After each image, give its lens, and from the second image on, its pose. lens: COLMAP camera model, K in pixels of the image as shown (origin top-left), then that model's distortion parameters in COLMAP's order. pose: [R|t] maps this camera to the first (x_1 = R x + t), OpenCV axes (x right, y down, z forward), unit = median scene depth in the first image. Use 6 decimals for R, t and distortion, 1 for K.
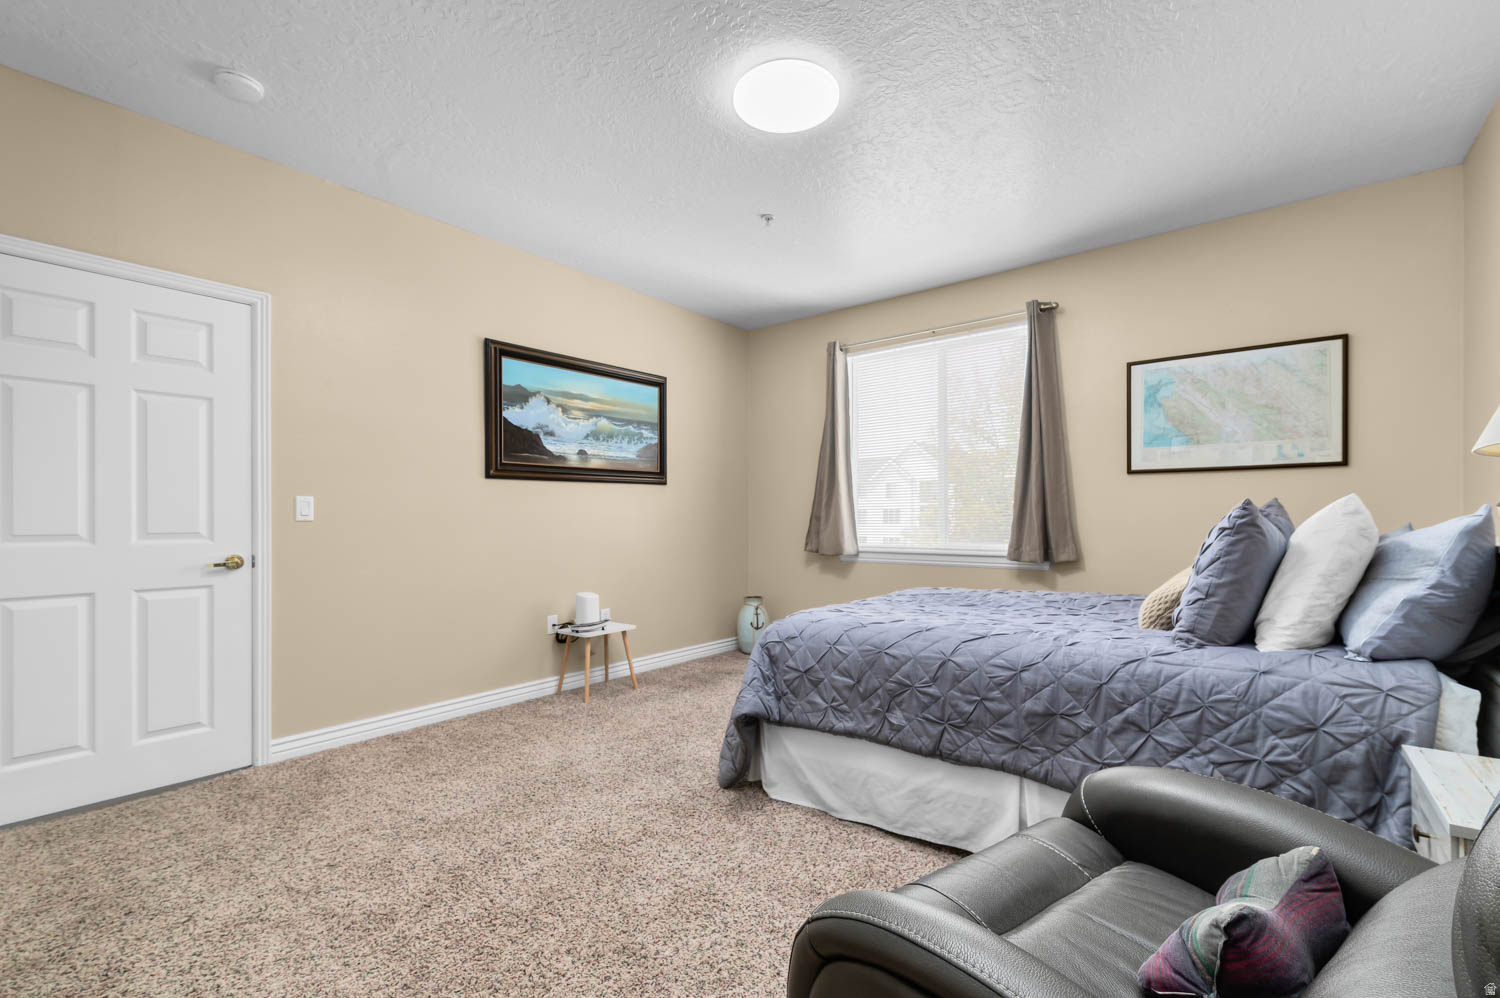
lens RADIAL K [[643.7, 0, 756.6], [0, 643.7, 509.1], [0, 0, 1]] dist [0.000249, -0.000198]
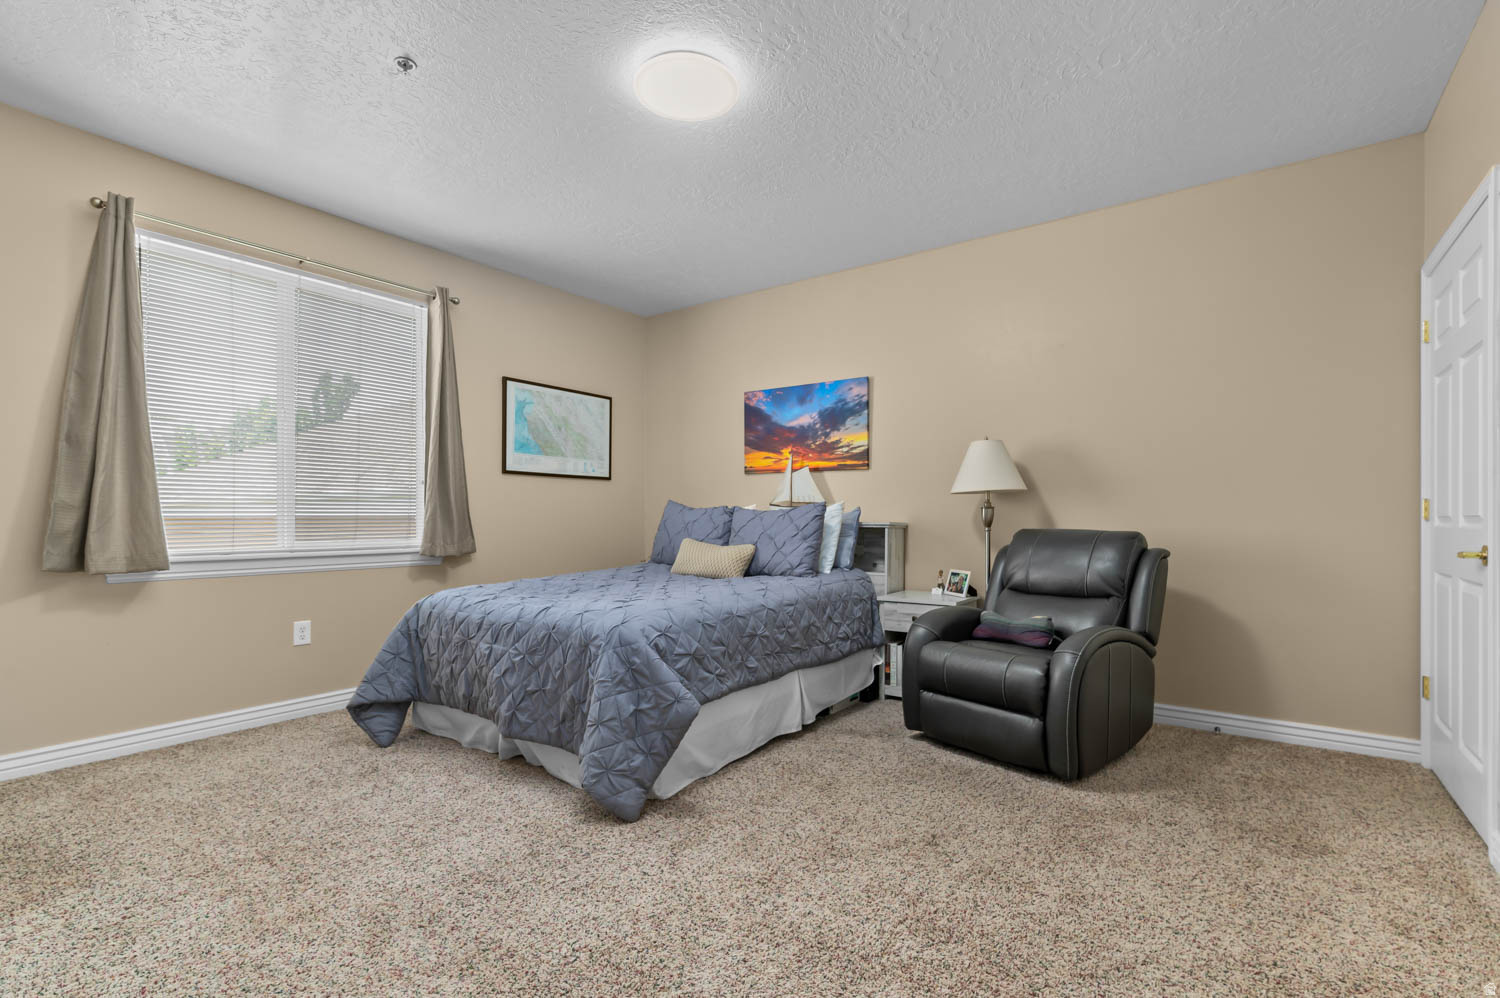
lens RADIAL K [[684.5, 0, 755.8], [0, 684.5, 501.4], [0, 0, 1]] dist [0.002393, 0.000357]
pose [[-0.033874, 0.026505, 0.999075, -0.873309], [-0.014912, 0.999524, -0.027023, 0.028870], [-0.999315, -0.015814, -0.033462, 0.785112]]
